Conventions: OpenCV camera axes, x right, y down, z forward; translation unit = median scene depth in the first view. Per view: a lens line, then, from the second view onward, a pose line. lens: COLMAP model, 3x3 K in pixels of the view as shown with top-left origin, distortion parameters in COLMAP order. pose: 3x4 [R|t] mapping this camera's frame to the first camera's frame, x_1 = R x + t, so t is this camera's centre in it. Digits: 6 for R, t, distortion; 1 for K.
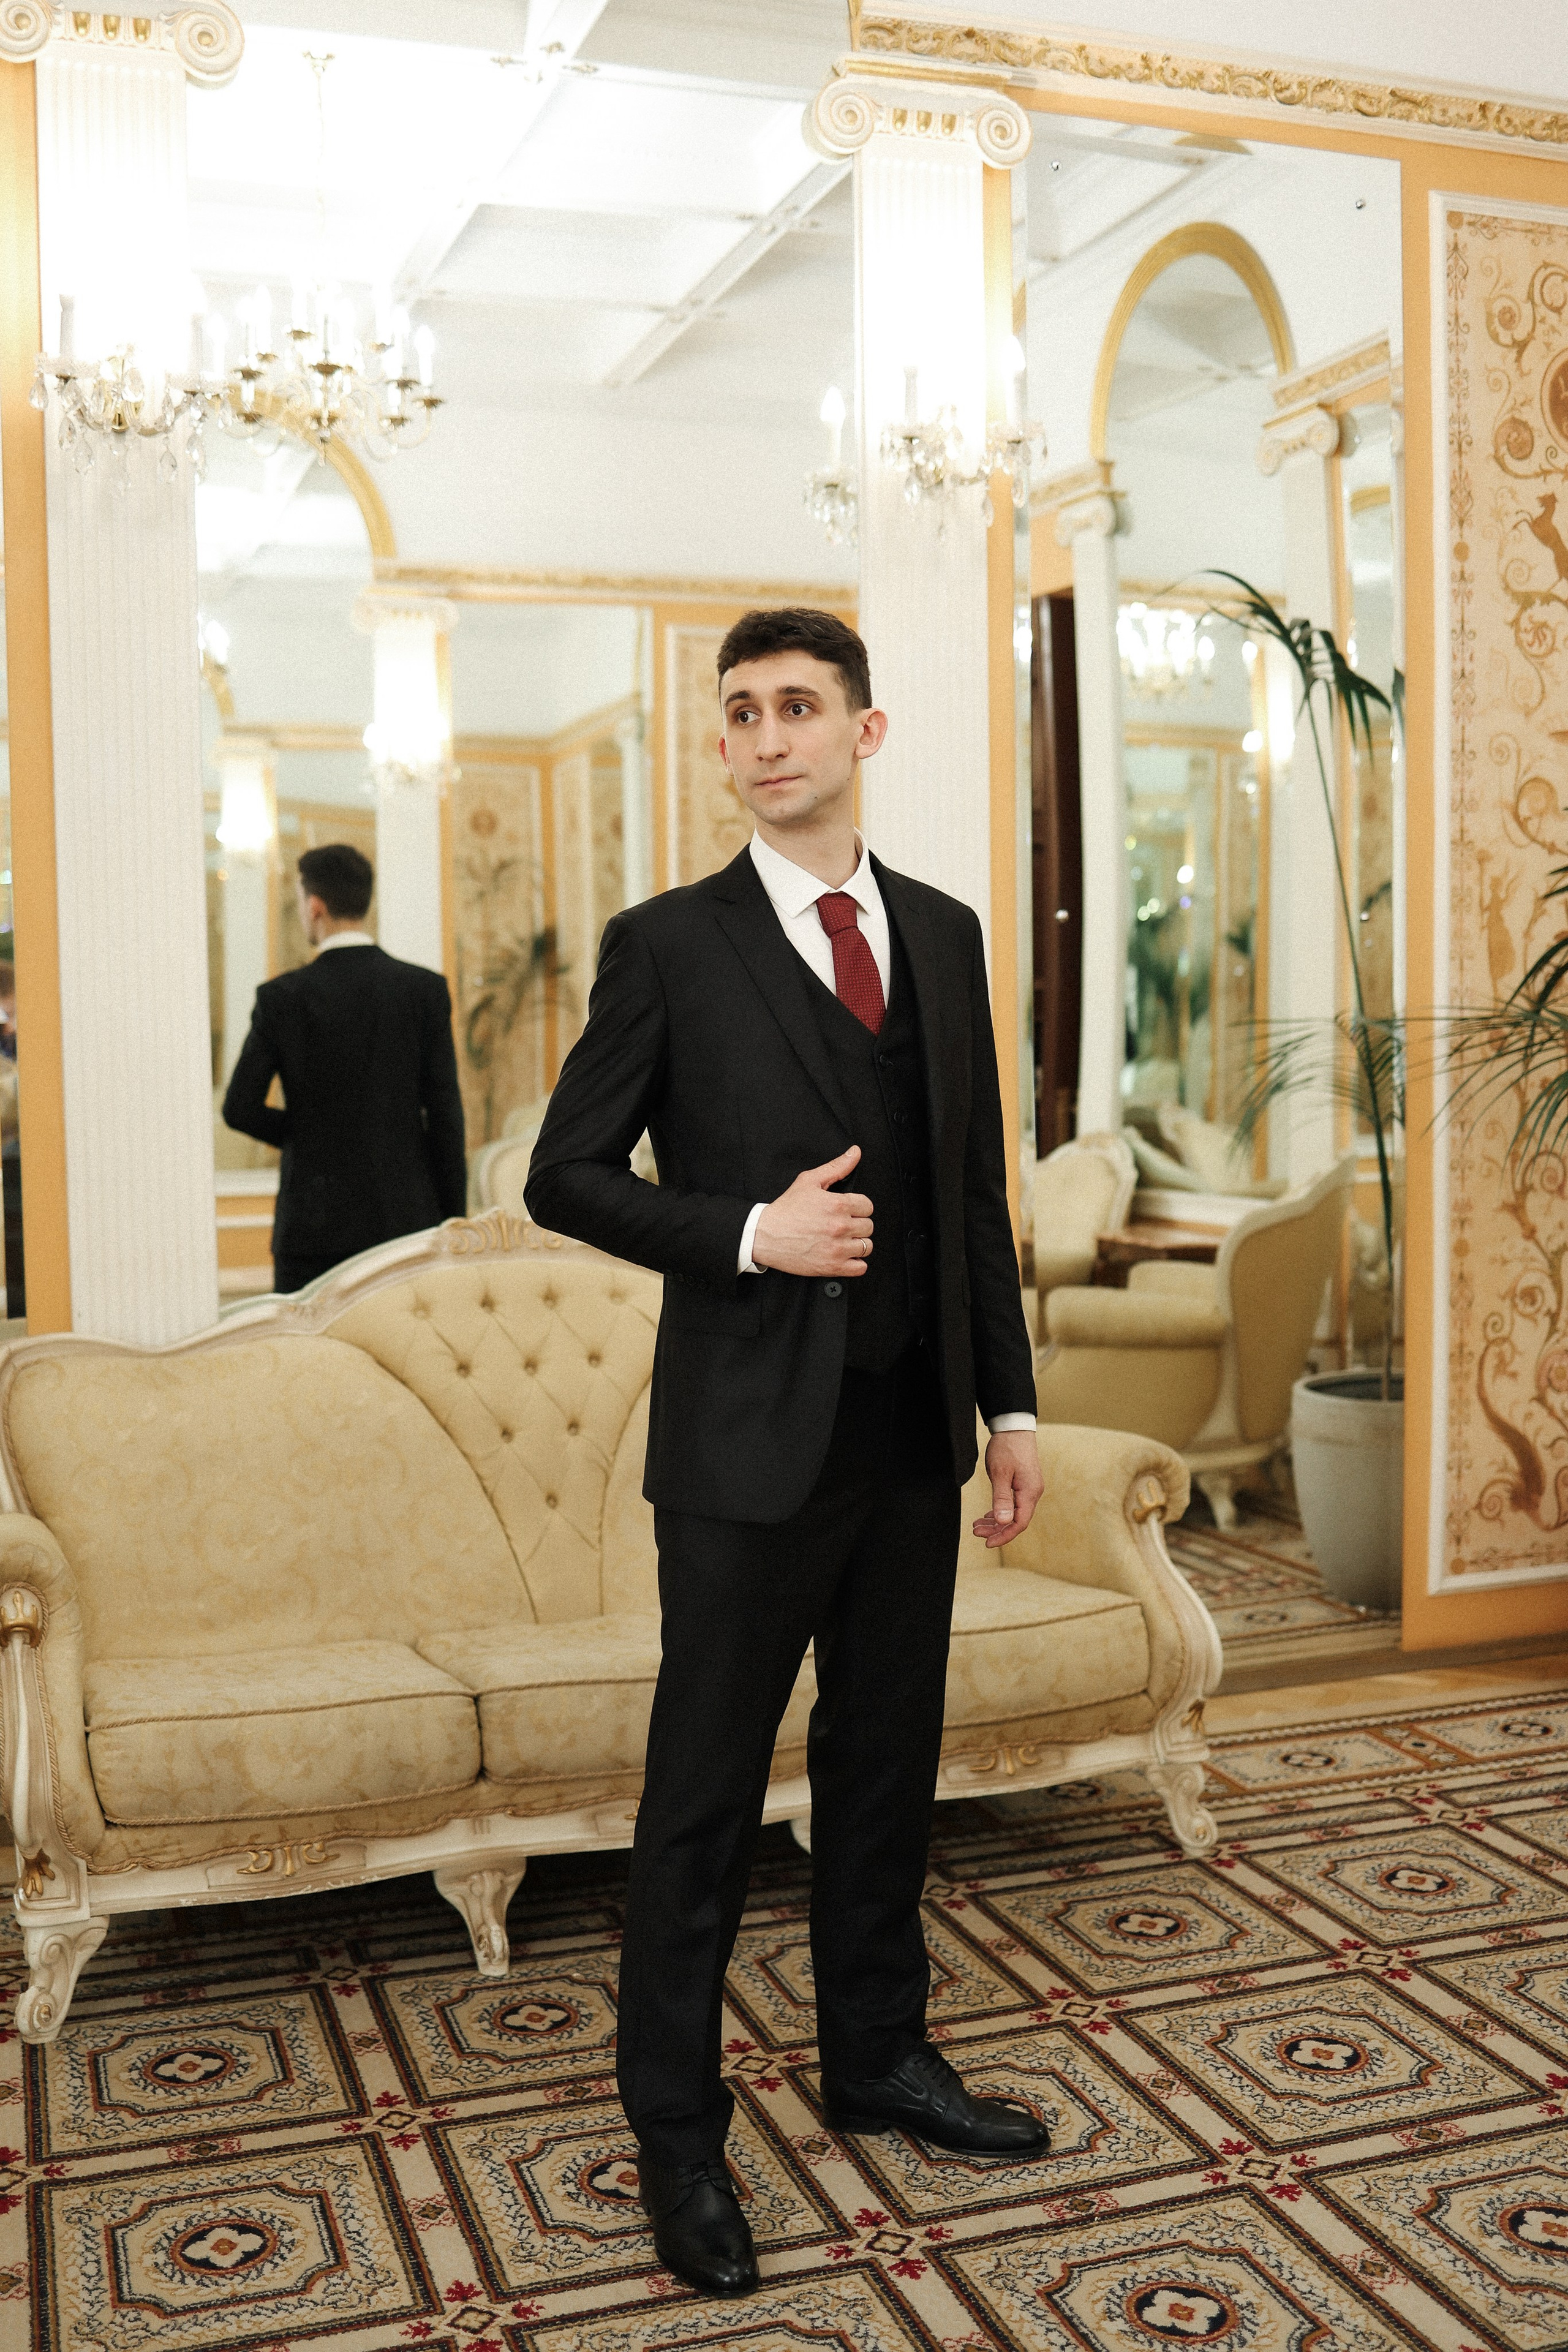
lens RADIAL K [[2421.8, 0, 850.3], [0, 2421.8, 1224.5], [0, 0, 1]] dist [-0.058195, 0.022077]
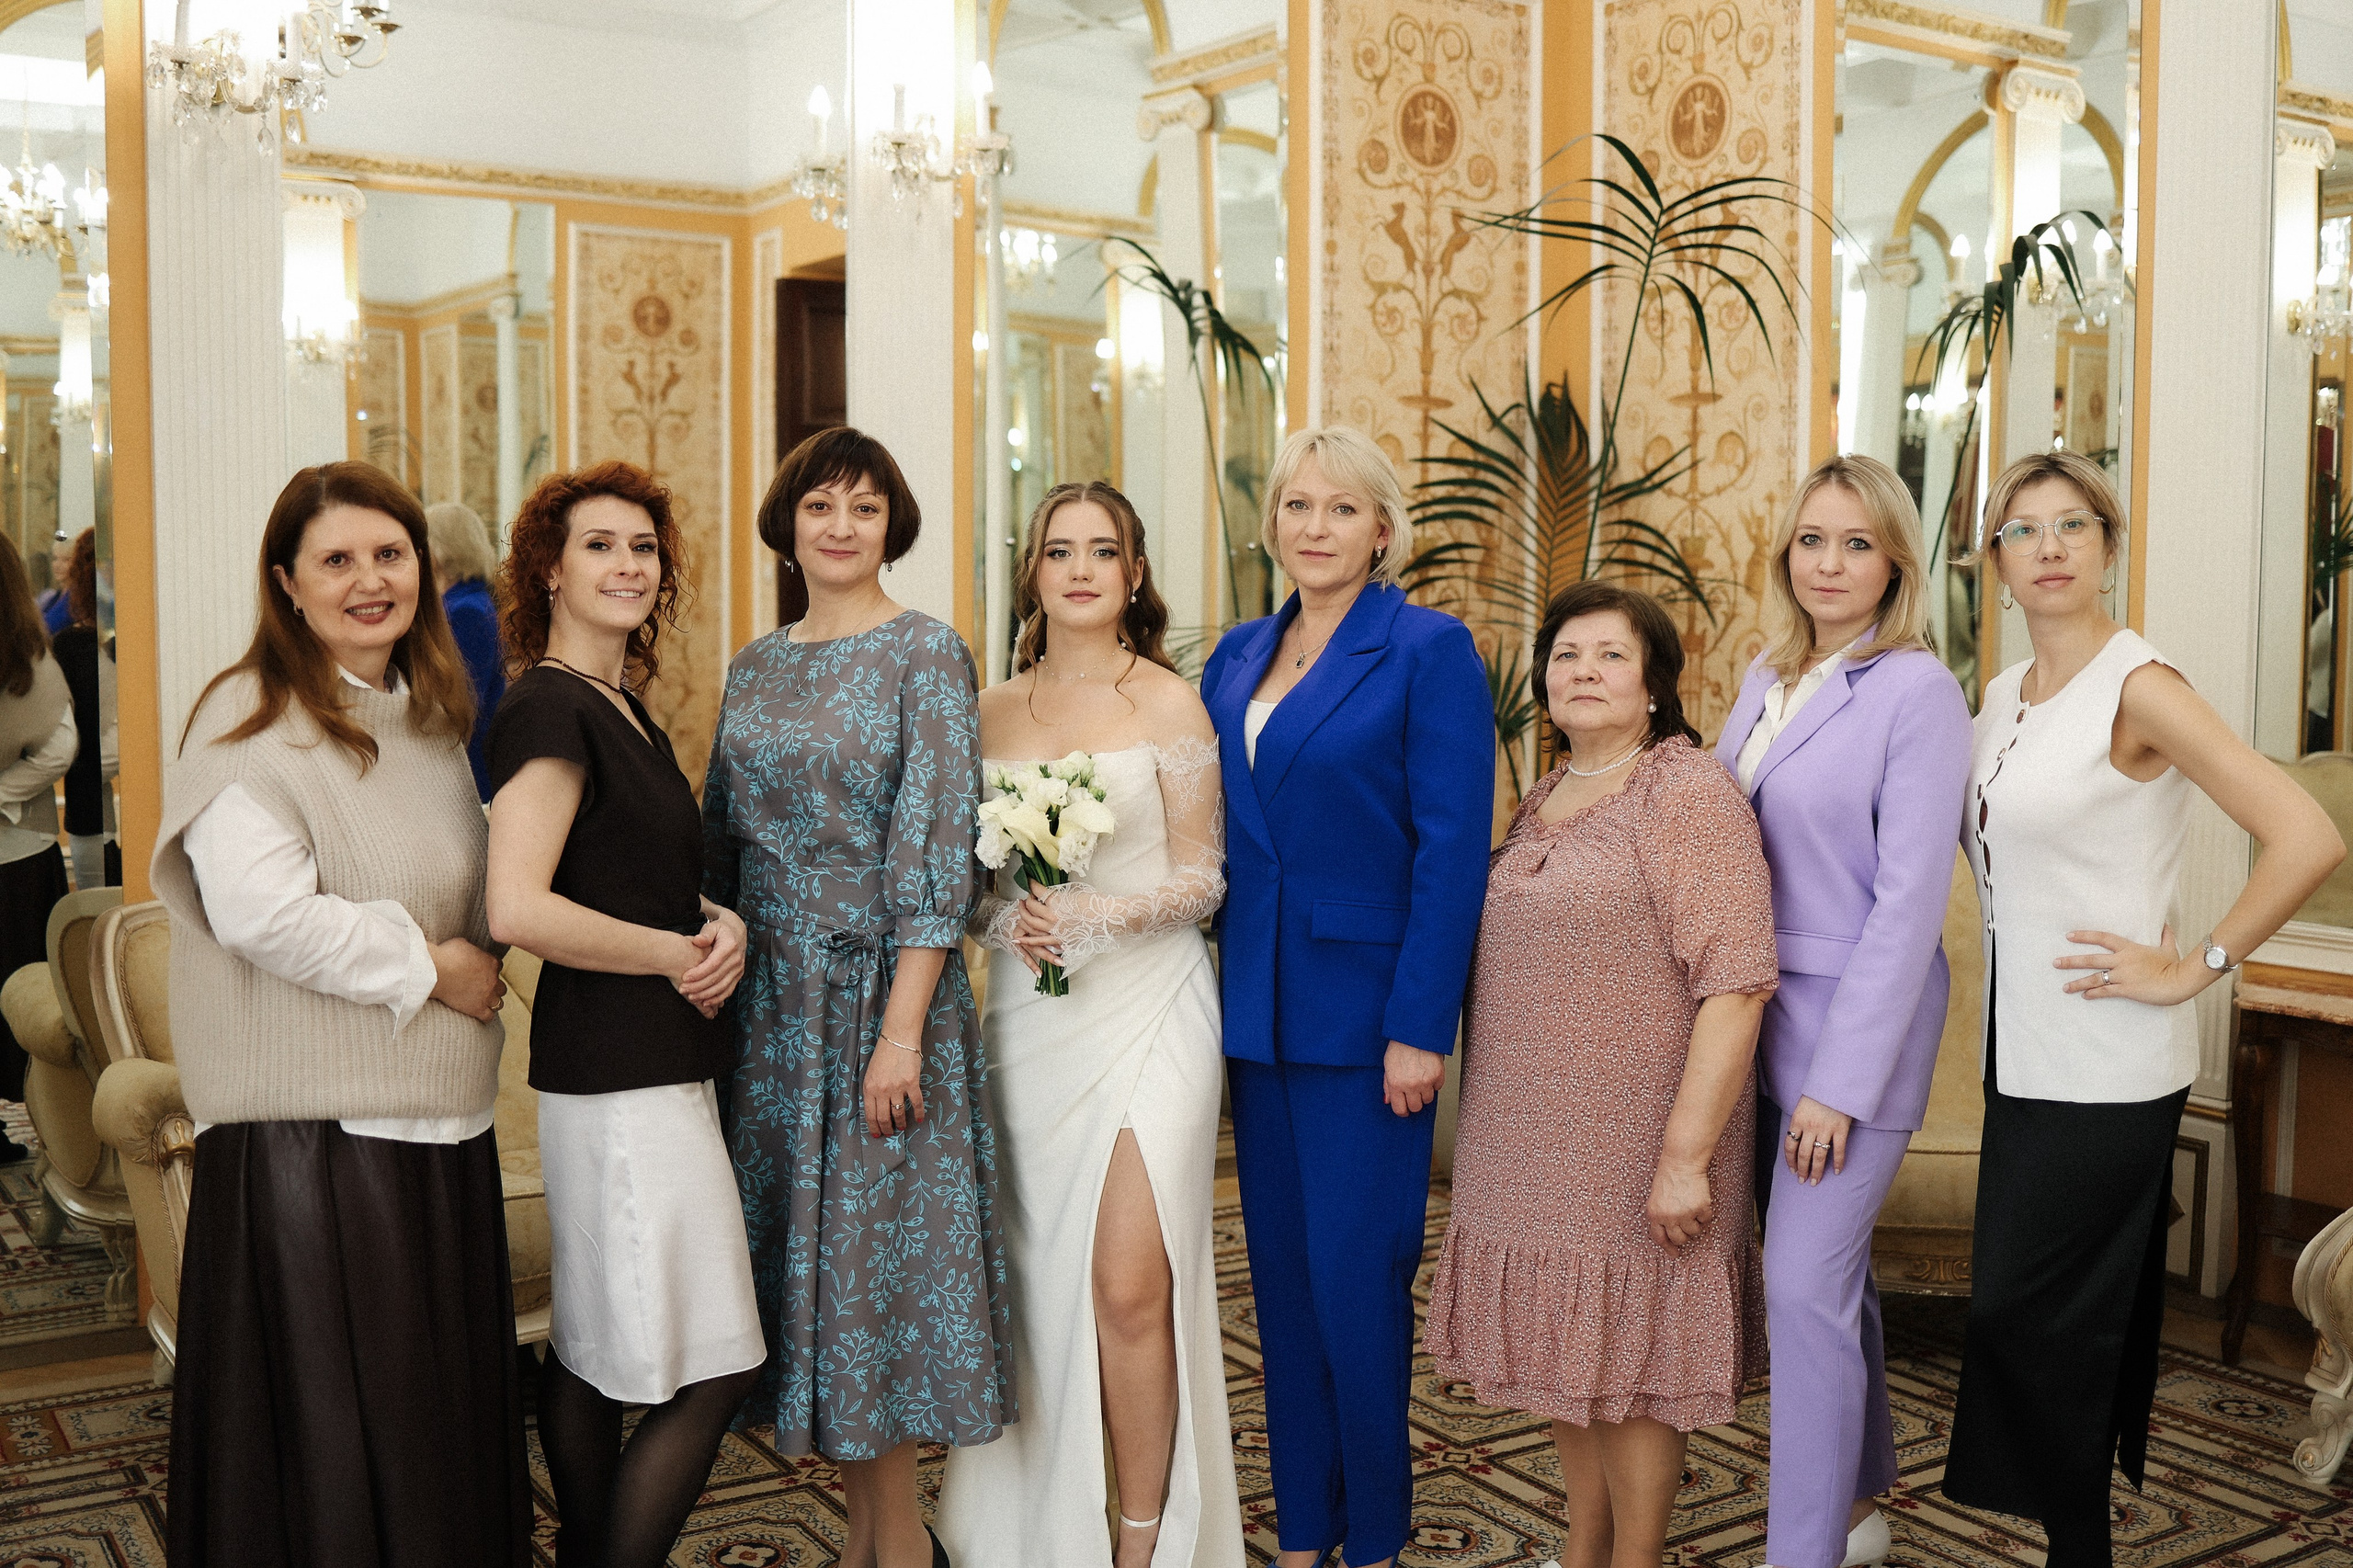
lens RADIAL K [[2448.2, 0, 1263.7], [0, 2448.2, 788.7], [0, 0, 1]] dist [-0.048130, -0.008396]
pose [[0.966792, 0.000328, 0.255566, -0.101619], [-0.001522, 0.999989, 0.004474, -0.011279], [-0.255562, -0.004714, 0.966781, -0.203420]]
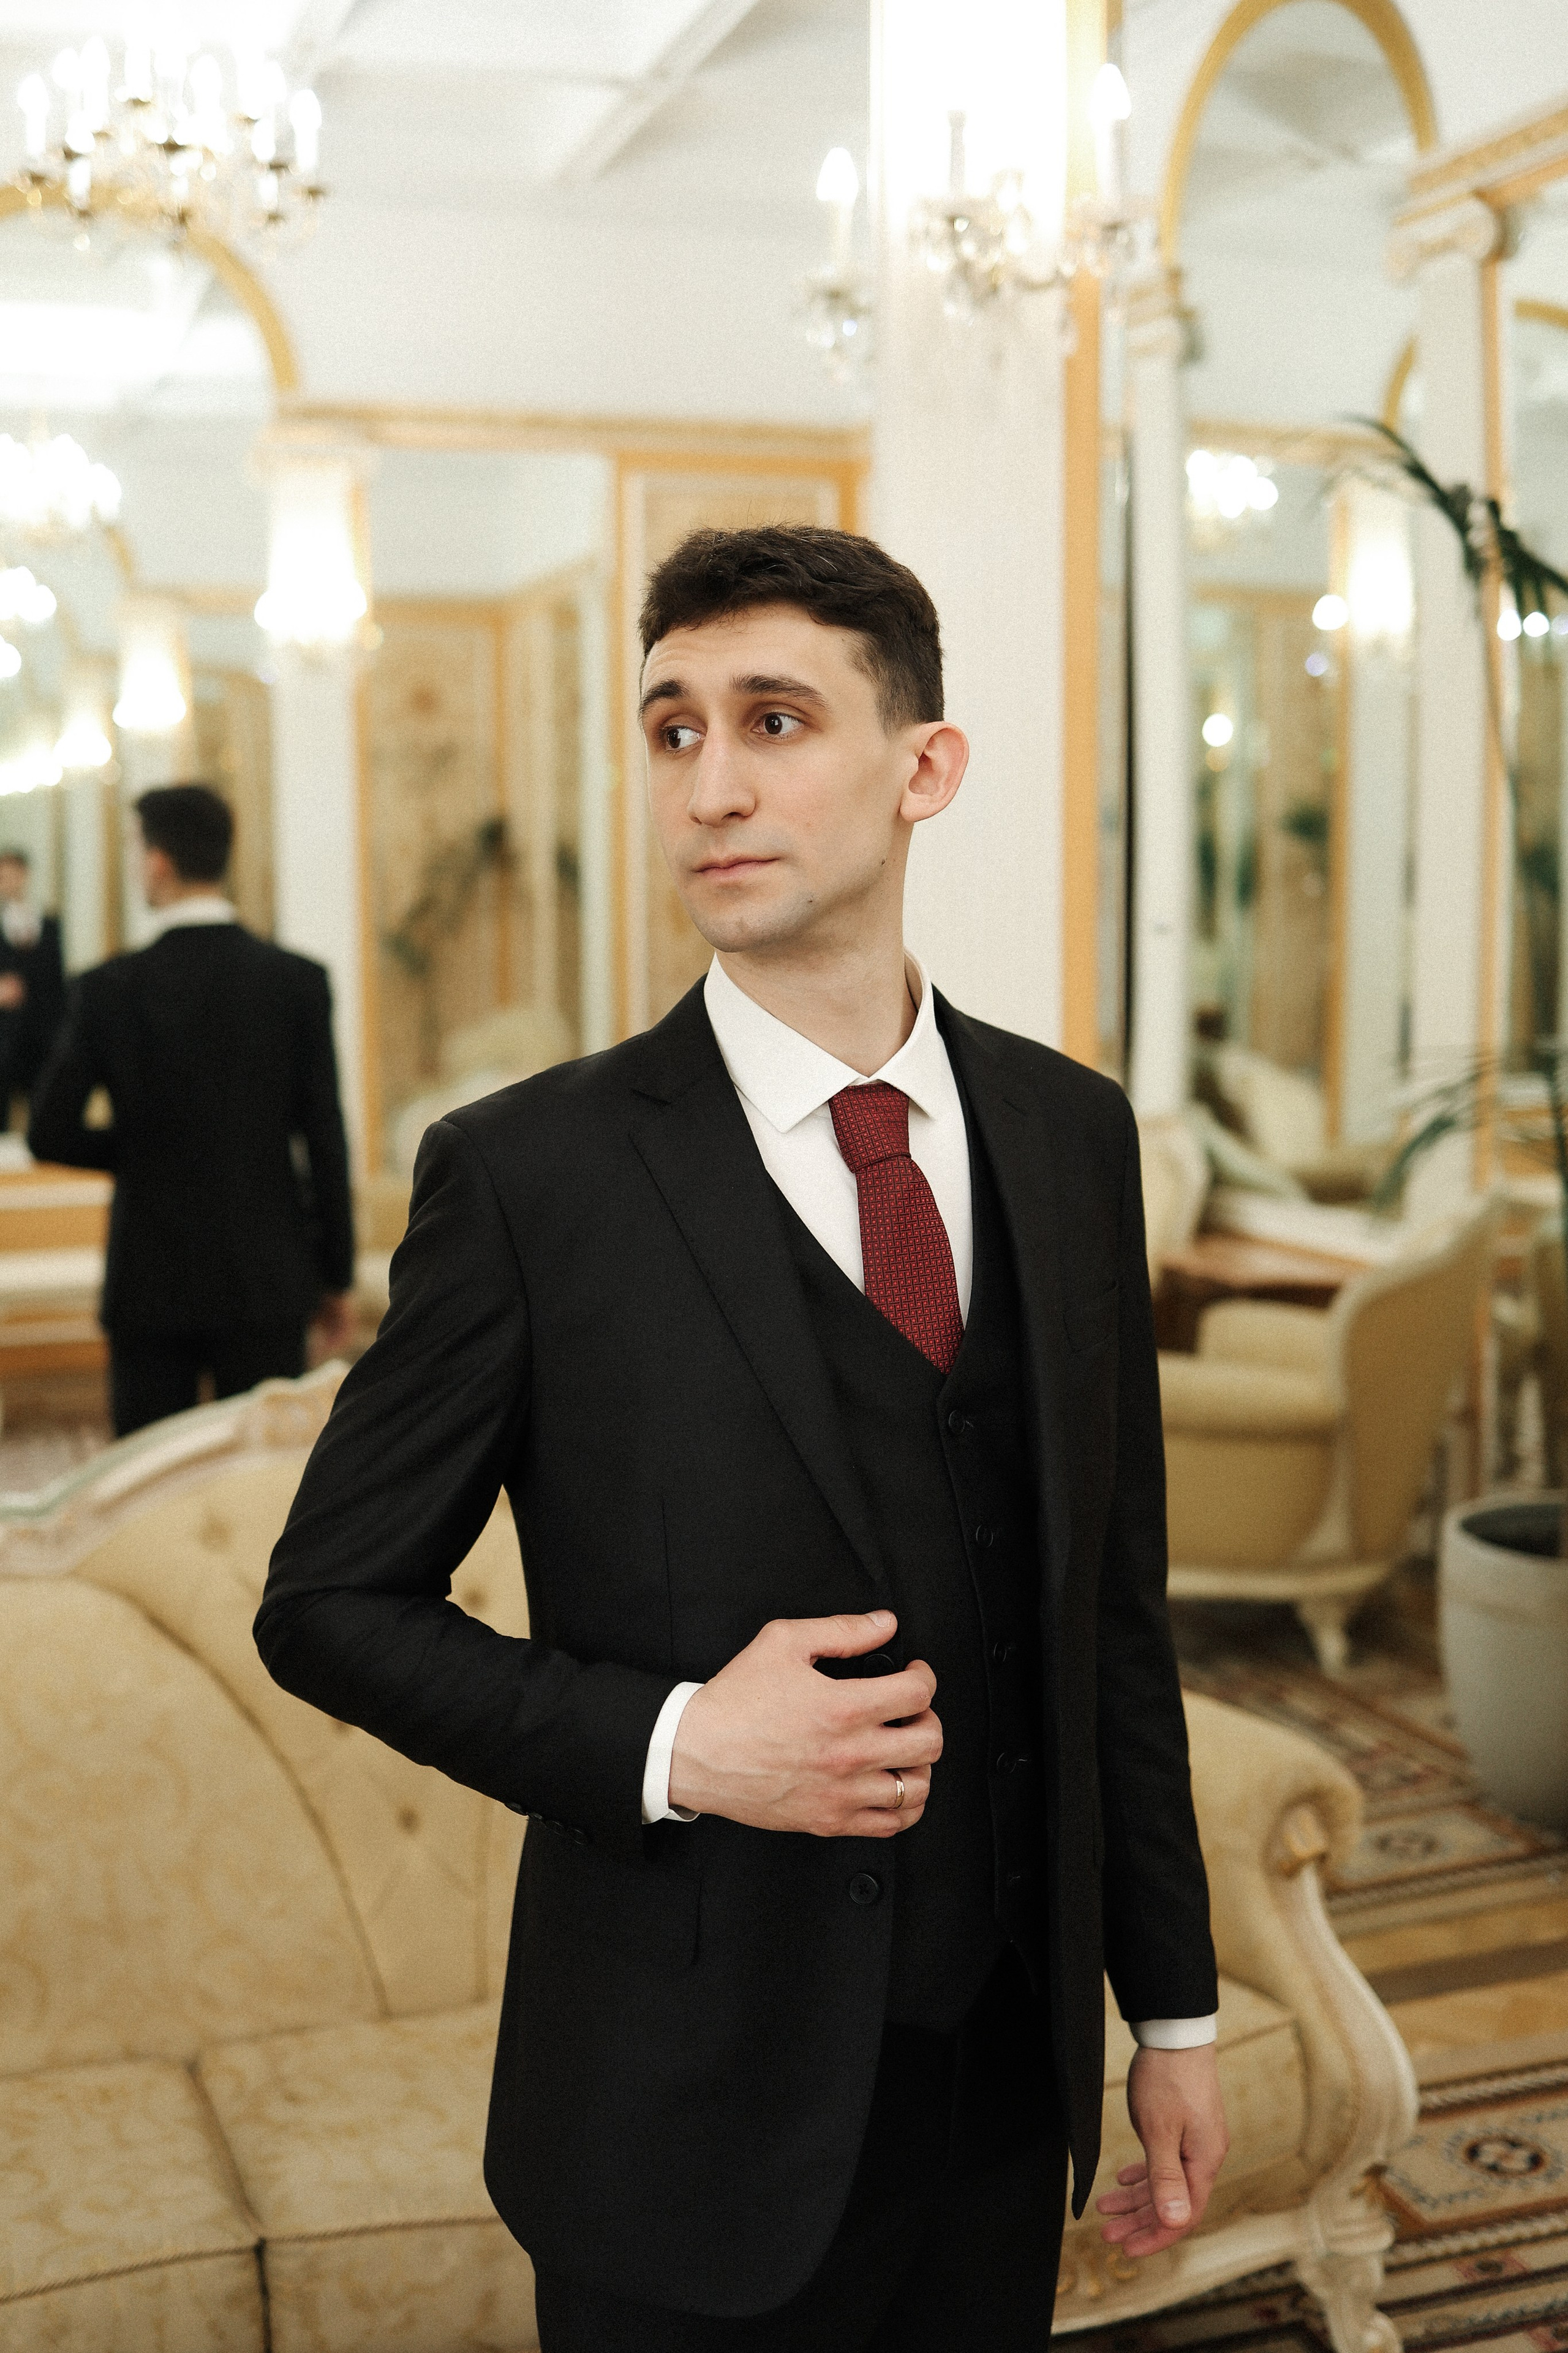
lens RADIAL K [[2448.0, 0, 784.0], [0, 2448.0, 1176.5], [0, 0, 1]] dist [-0.048130, -0.008396]
pose [[0.999702, 0.007641, -0.023174, -0.004303], [-0.006615, 0.999008, 0.044047, -0.087015], [0.023487, -0.043880, 0.998761, 0.299614]]
